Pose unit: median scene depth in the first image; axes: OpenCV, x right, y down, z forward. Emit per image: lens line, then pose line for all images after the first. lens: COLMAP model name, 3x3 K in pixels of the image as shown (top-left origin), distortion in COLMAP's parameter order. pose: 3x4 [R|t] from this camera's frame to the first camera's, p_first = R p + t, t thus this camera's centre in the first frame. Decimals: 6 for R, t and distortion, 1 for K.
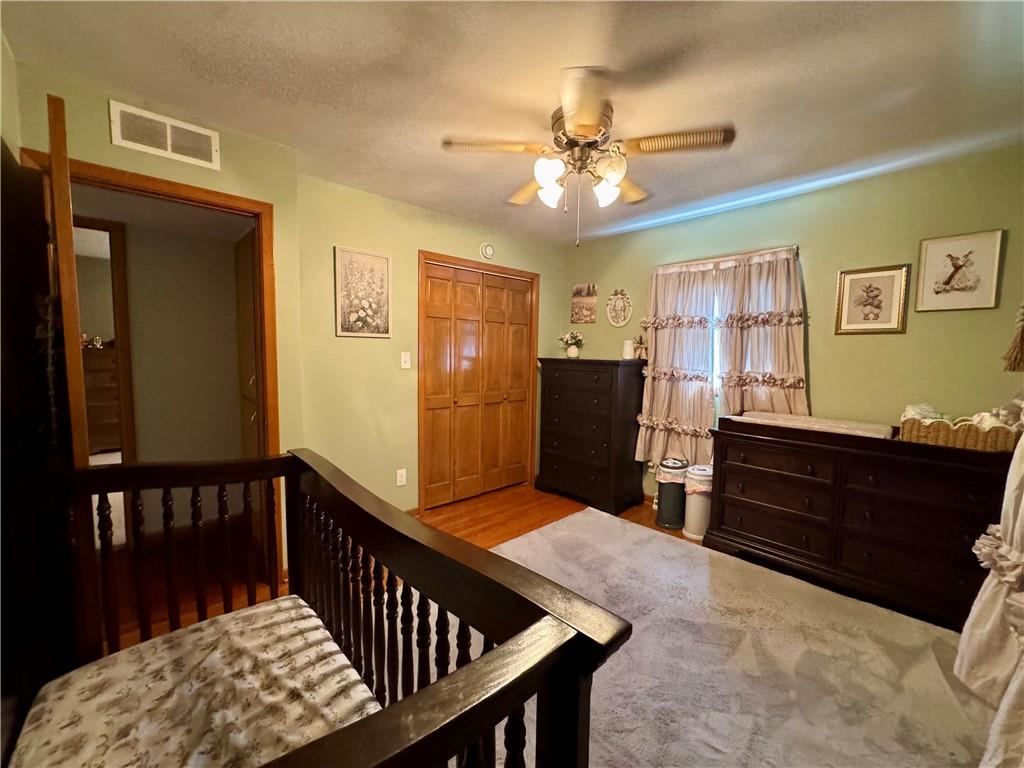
lens RADIAL K [[411.3, 0, 512.2], [0, 411.3, 385.6], [0, 0, 1]] dist [-0.002242, -0.000380]
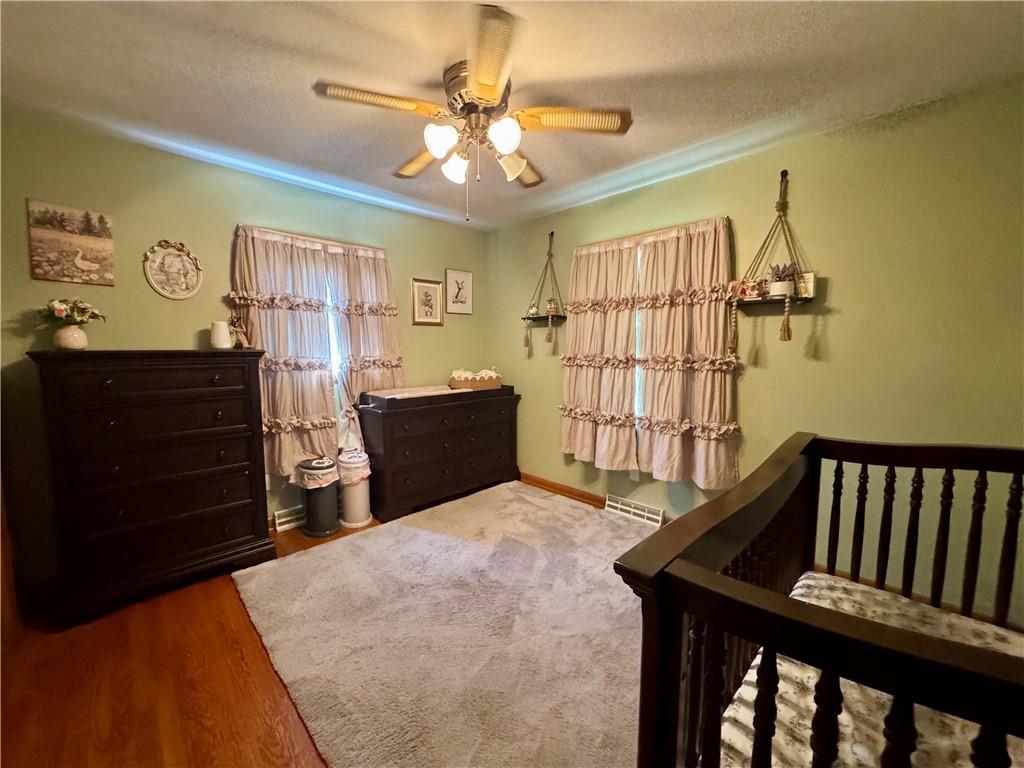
lens RADIAL K [[411.3, 0, 511.0], [0, 411.3, 382.1], [0, 0, 1]] dist [-0.002242, -0.000380]
pose [[-0.031745, -0.111108, 0.993301, -0.537482], [0.077781, 0.990514, 0.113282, -0.059490], [-0.996465, 0.080856, -0.022802, 0.653809]]
